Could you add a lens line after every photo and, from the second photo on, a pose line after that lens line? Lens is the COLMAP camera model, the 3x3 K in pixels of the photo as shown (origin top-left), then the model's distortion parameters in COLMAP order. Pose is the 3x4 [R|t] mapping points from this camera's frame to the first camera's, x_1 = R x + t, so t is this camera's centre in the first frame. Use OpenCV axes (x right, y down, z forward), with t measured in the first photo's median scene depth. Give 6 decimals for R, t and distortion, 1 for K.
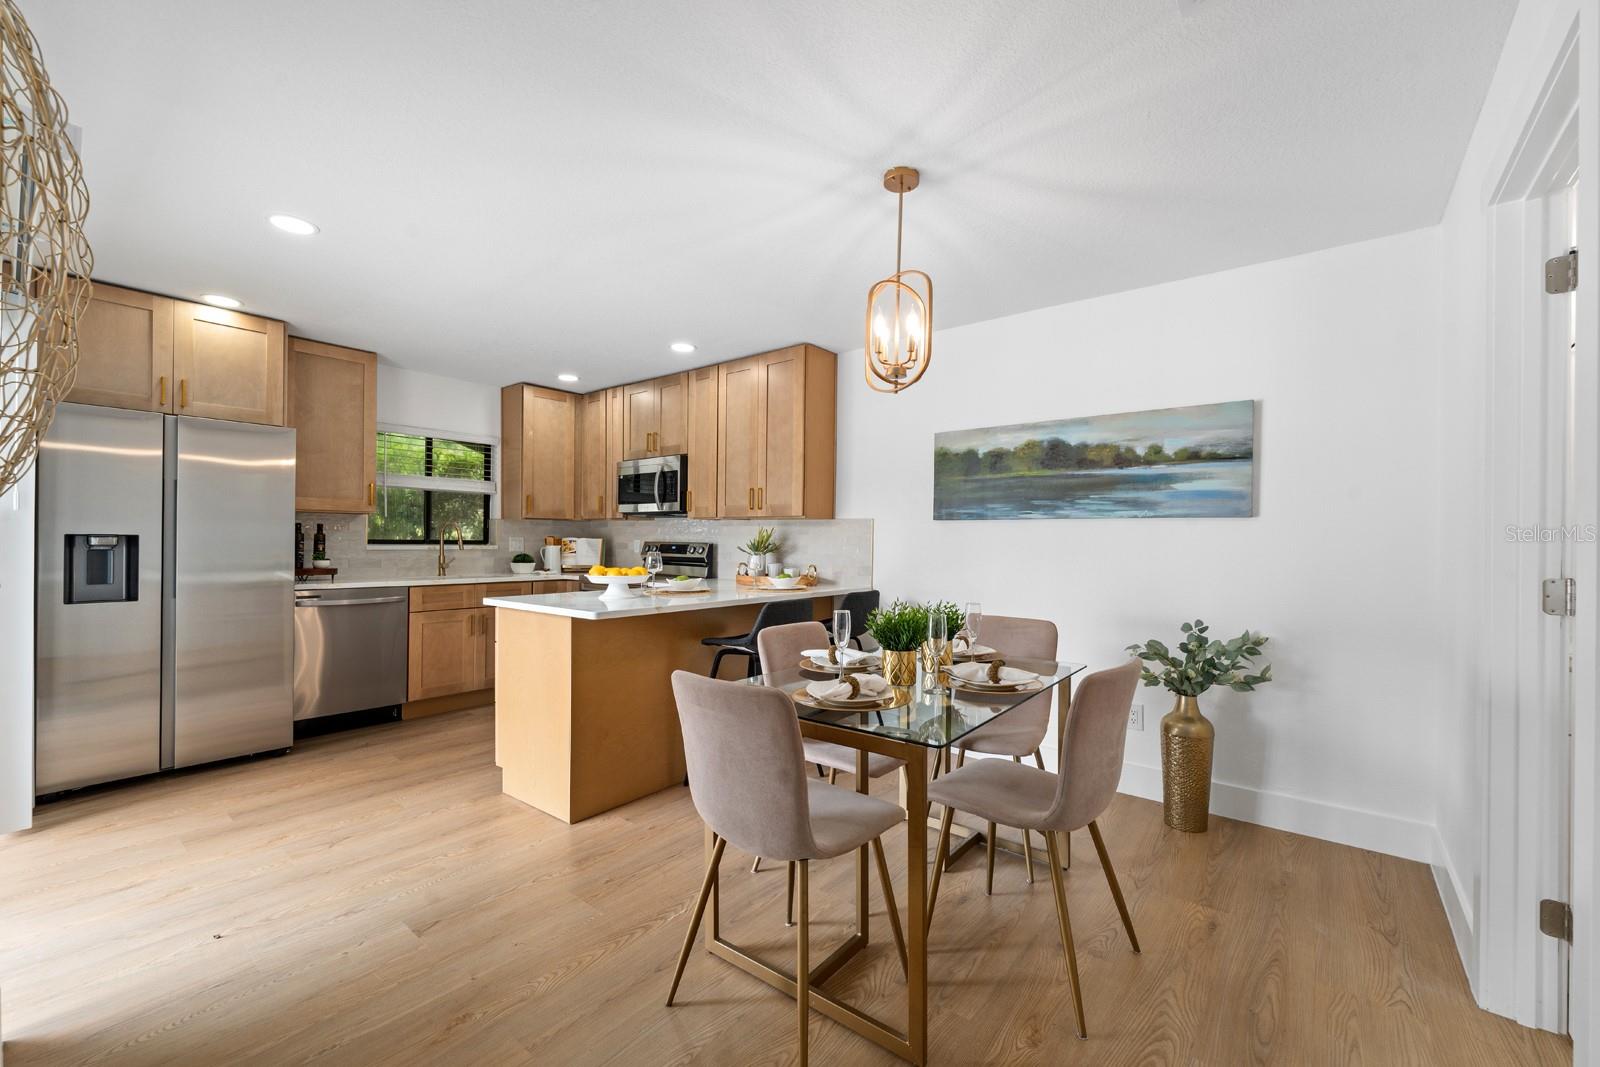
lens RADIAL K [[653.4, 0, 803.3], [0, 653.4, 542.2], [0, 0, 1]] dist [-0.001135, -0.000147]
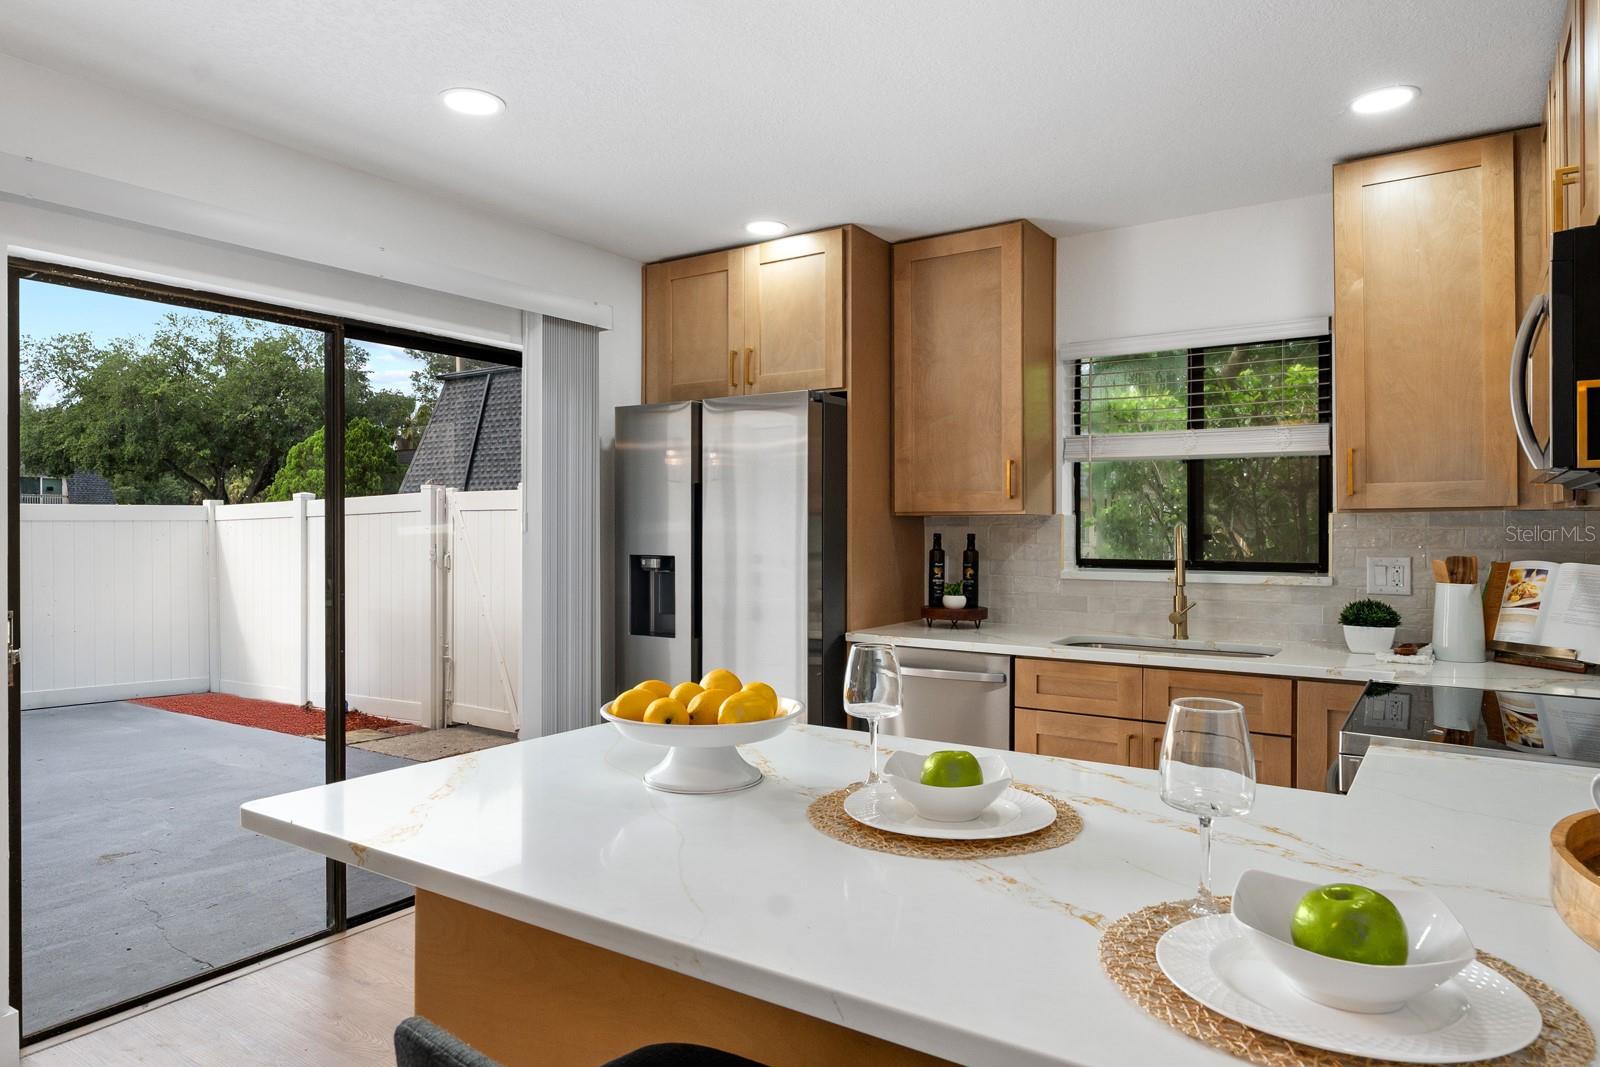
lens RADIAL K [[991.7, 0, 795.1], [0, 991.7, 529.5], [0, 0, 1]] dist [0.008266, -0.003763]
pose [[0.090446, -0.006559, -0.995880, 0.157739], [0.000516, 0.999978, -0.006539, -0.026607], [0.995901, 0.000078, 0.090447, 0.765892]]
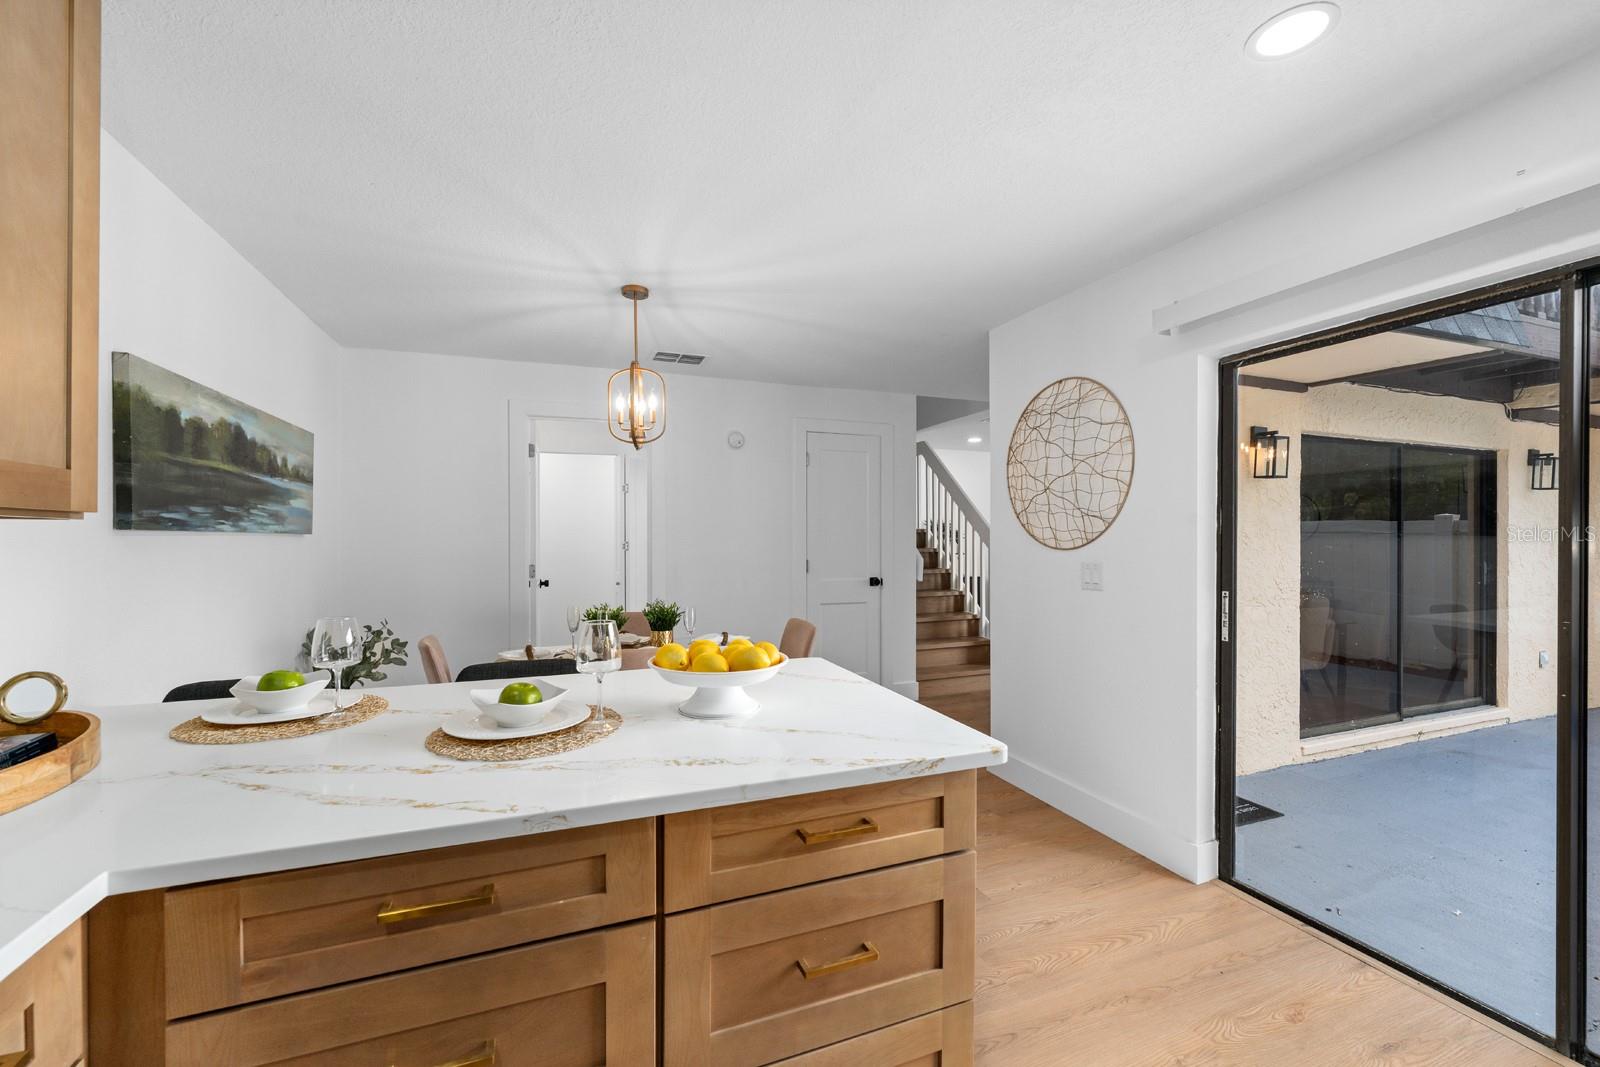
lens RADIAL K [[653.4, 0, 799.4], [0, 653.4, 537.6], [0, 0, 1]] dist [-0.001135, -0.000147]
pose [[-0.865334, -0.009264, 0.501109, -0.434549], [-0.005703, 0.999946, 0.008637, -0.031465], [-0.501163, 0.004616, -0.865341, 1.052131]]
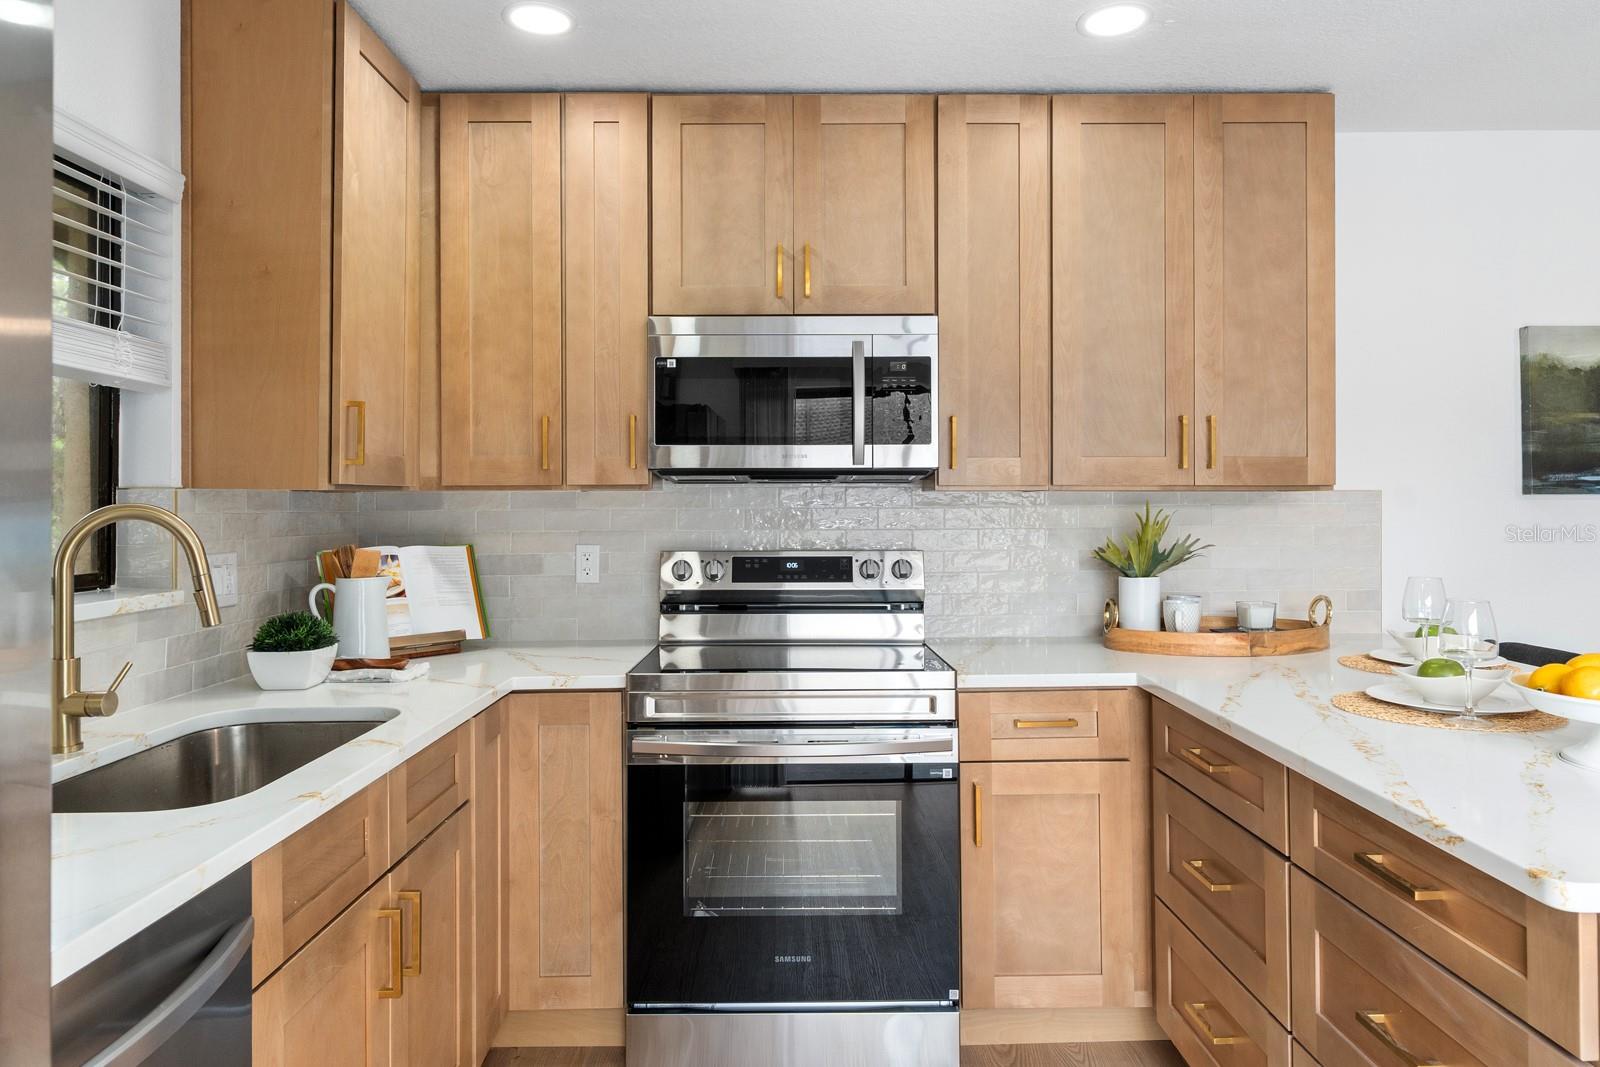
lens RADIAL K [[991.7, 0, 806.5], [0, 991.7, 500.8], [0, 0, 1]] dist [0.008266, -0.003763]
pose [[0.771684, -0.008991, 0.635942, -0.665525], [0.015737, 0.999864, -0.004960, -0.030559], [-0.635811, 0.013835, 0.771721, 0.680889]]
